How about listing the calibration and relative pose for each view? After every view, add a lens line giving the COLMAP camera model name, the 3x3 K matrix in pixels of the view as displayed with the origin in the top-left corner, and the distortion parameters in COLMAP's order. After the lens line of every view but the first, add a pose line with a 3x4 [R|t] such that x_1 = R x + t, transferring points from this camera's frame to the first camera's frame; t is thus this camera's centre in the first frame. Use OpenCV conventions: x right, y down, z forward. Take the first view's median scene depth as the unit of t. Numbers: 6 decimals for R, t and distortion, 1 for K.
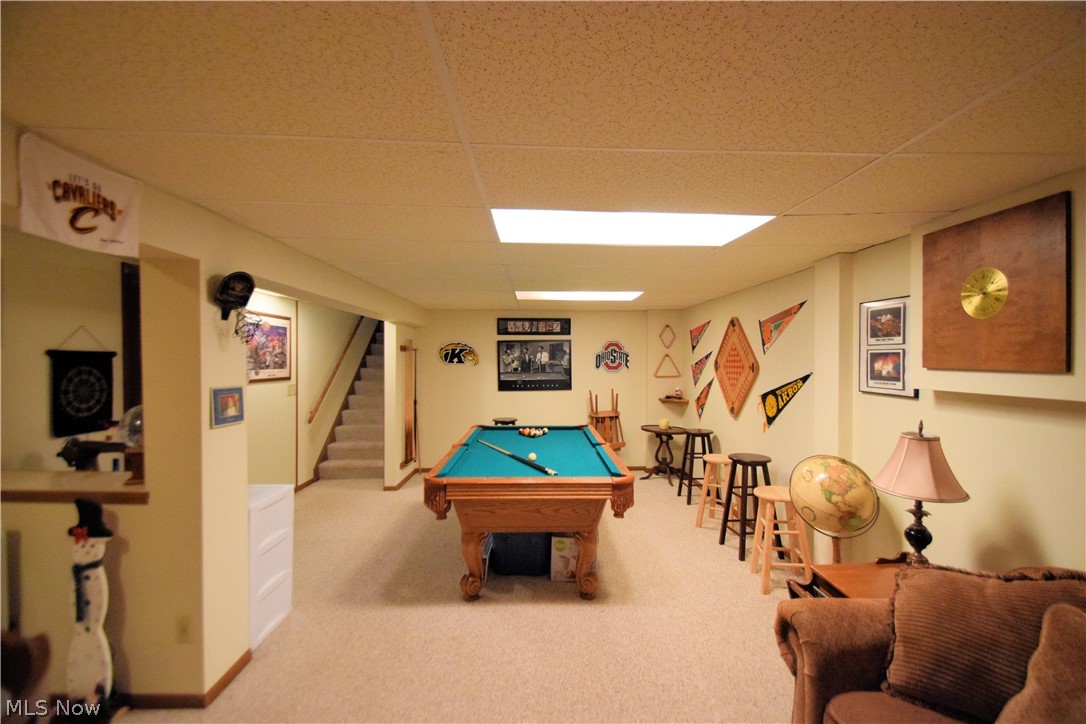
lens RADIAL K [[477.2, 0, 545.6], [0, 477.2, 361.4], [0, 0, 1]] dist [0.000599, -0.010664]
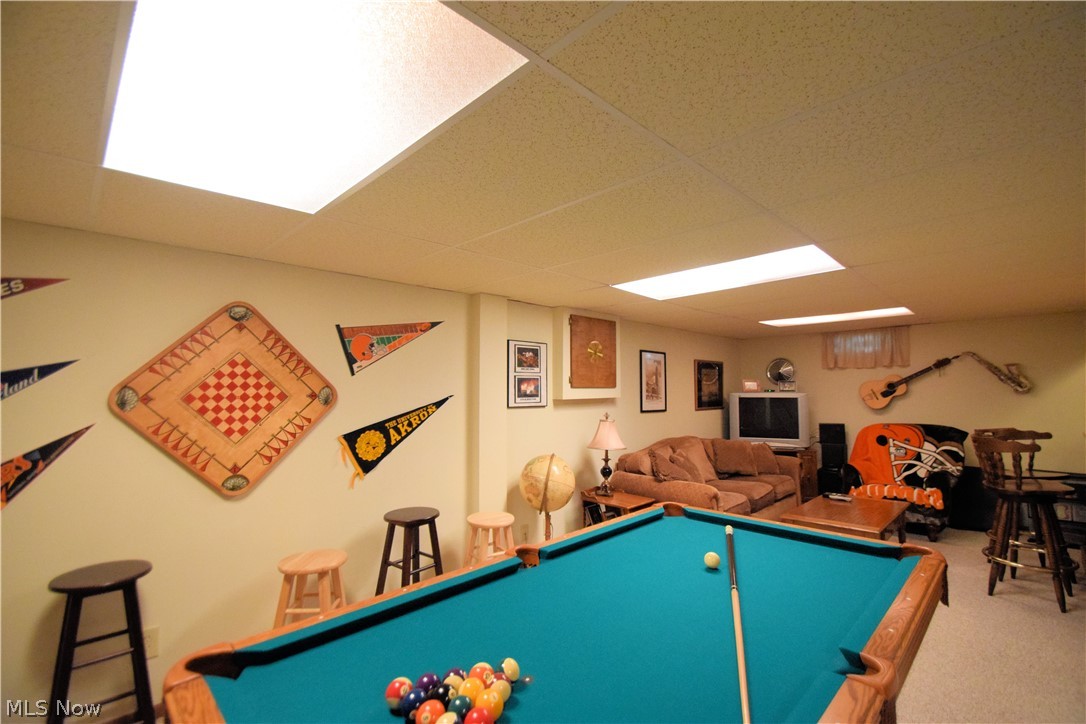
lens RADIAL K [[477.2, 0, 545.6], [0, 477.2, 361.4], [0, 0, 1]] dist [0.000599, -0.010664]
pose [[-0.685219, 0.041649, 0.727145, -0.387841], [0.010123, 0.998812, -0.047670, 0.000930], [-0.728266, -0.025304, -0.684827, 1.957060]]
